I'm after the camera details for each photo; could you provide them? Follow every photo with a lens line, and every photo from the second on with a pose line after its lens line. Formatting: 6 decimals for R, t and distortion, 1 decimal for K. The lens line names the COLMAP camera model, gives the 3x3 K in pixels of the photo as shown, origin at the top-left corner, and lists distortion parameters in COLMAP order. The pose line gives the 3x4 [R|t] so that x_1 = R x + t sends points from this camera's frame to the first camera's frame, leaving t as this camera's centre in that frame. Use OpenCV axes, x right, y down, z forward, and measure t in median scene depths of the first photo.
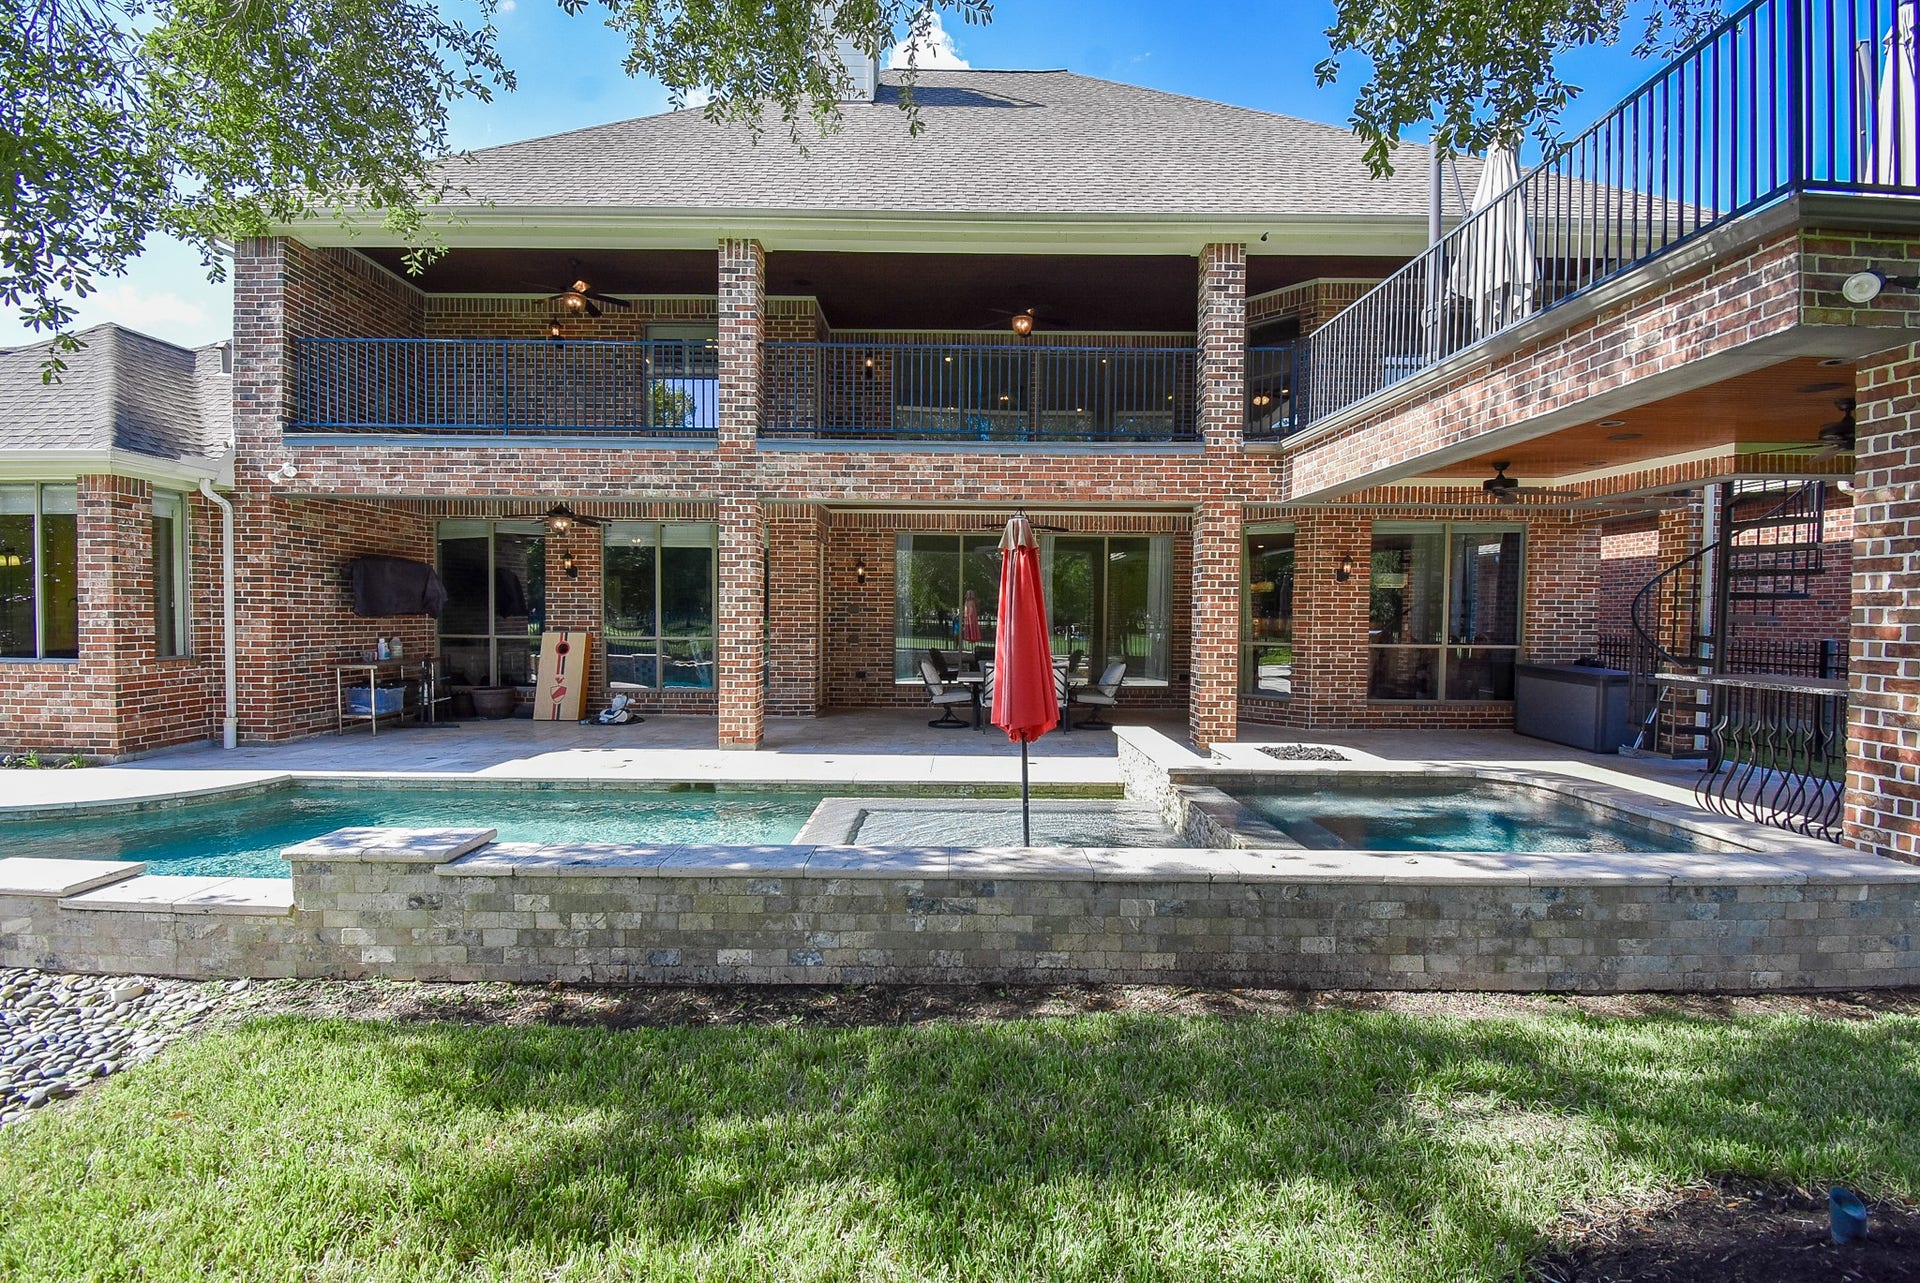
lens RADIAL K [[850.2, 0, 962.5], [0, 850.2, 645.4], [0, 0, 1]] dist [0.007423, -0.020218]
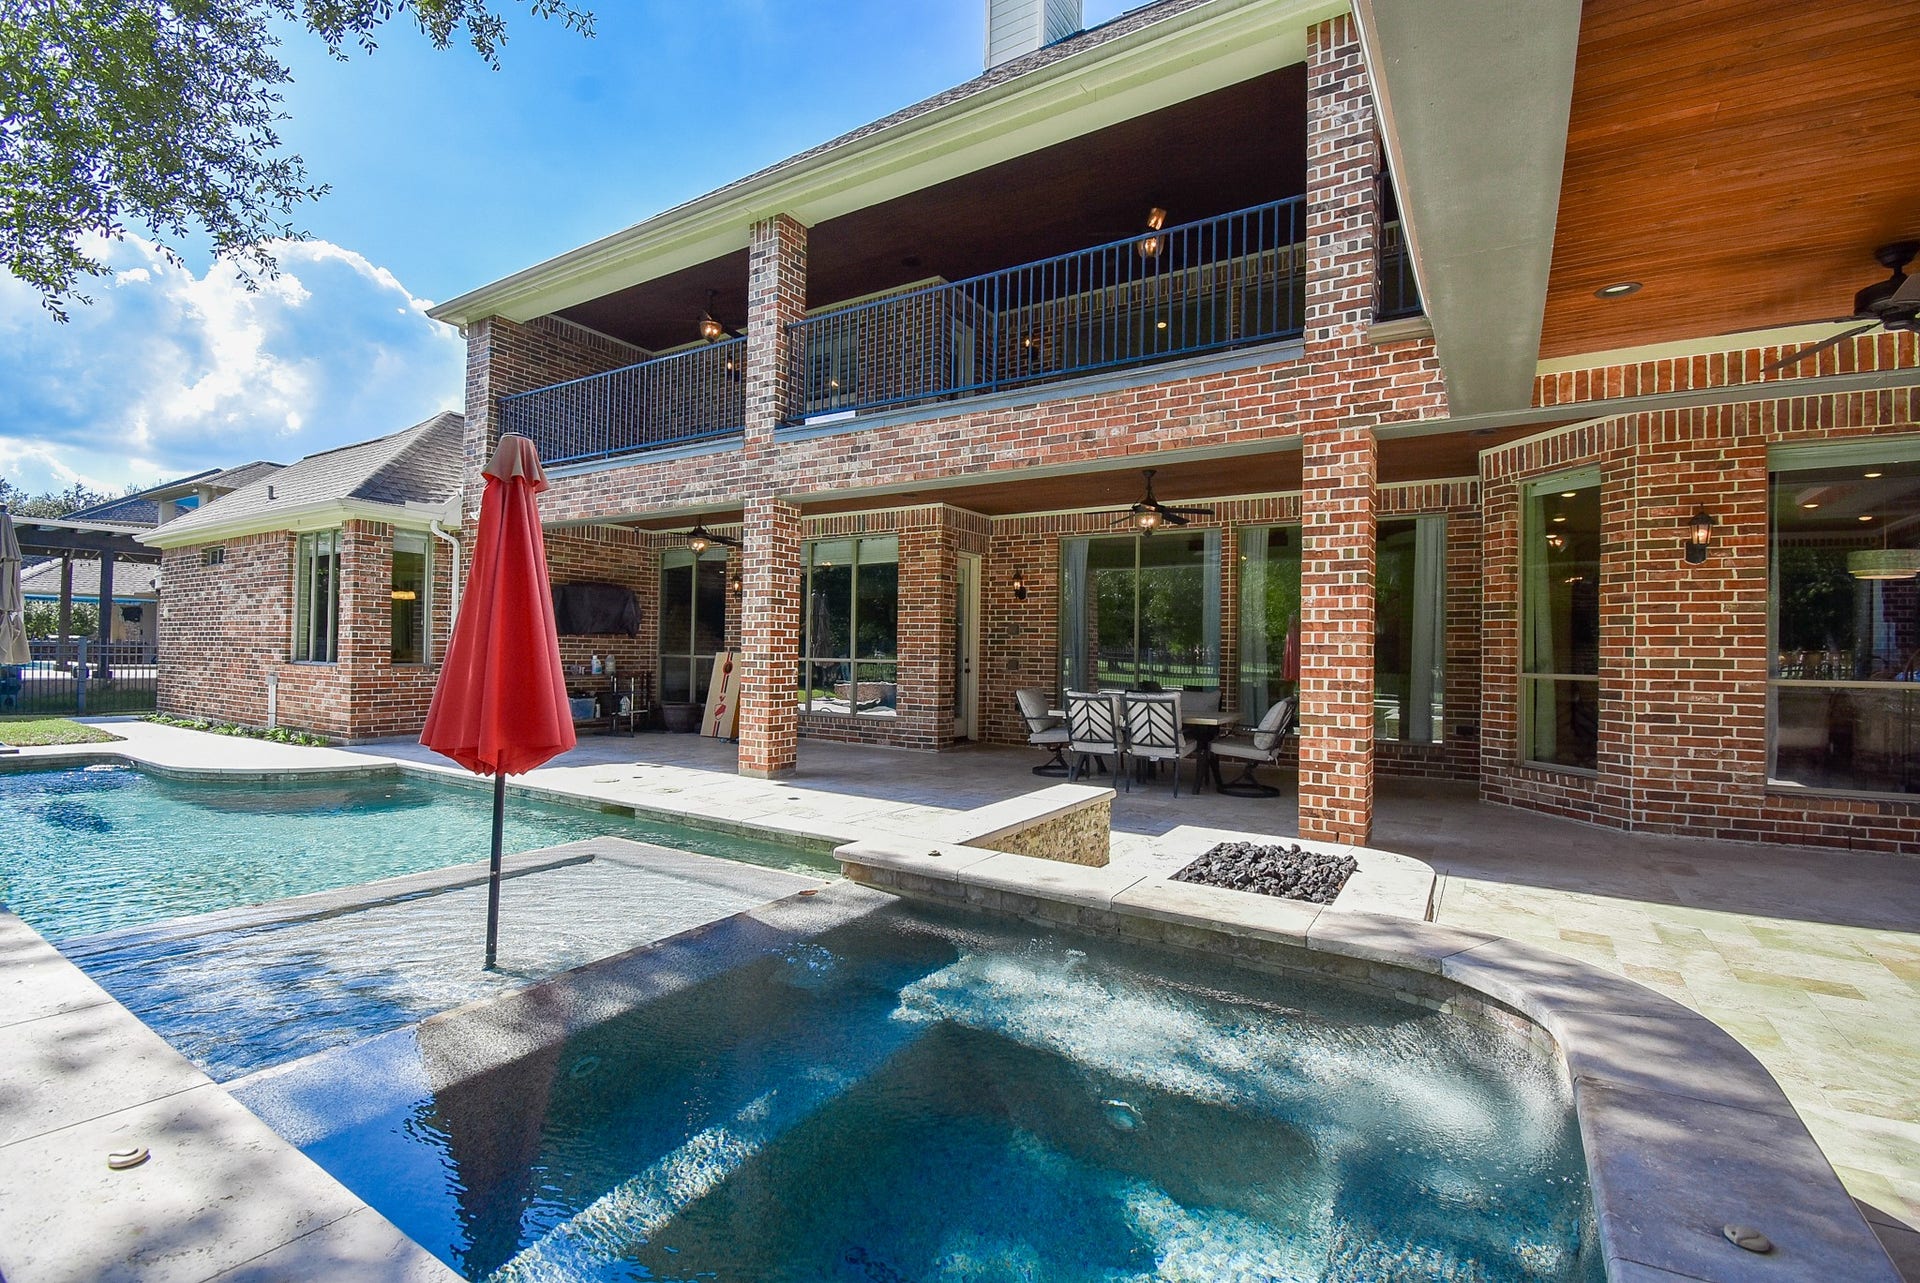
lens RADIAL K [[850.2, 0, 962.5], [0, 850.2, 645.4], [0, 0, 1]] dist [0.007423, -0.020218]
pose [[0.844056, -0.000033, -0.536254, 0.406644], [-0.028600, 0.998574, -0.045077, 0.018605], [0.535491, 0.053384, 0.842852, 0.358441]]
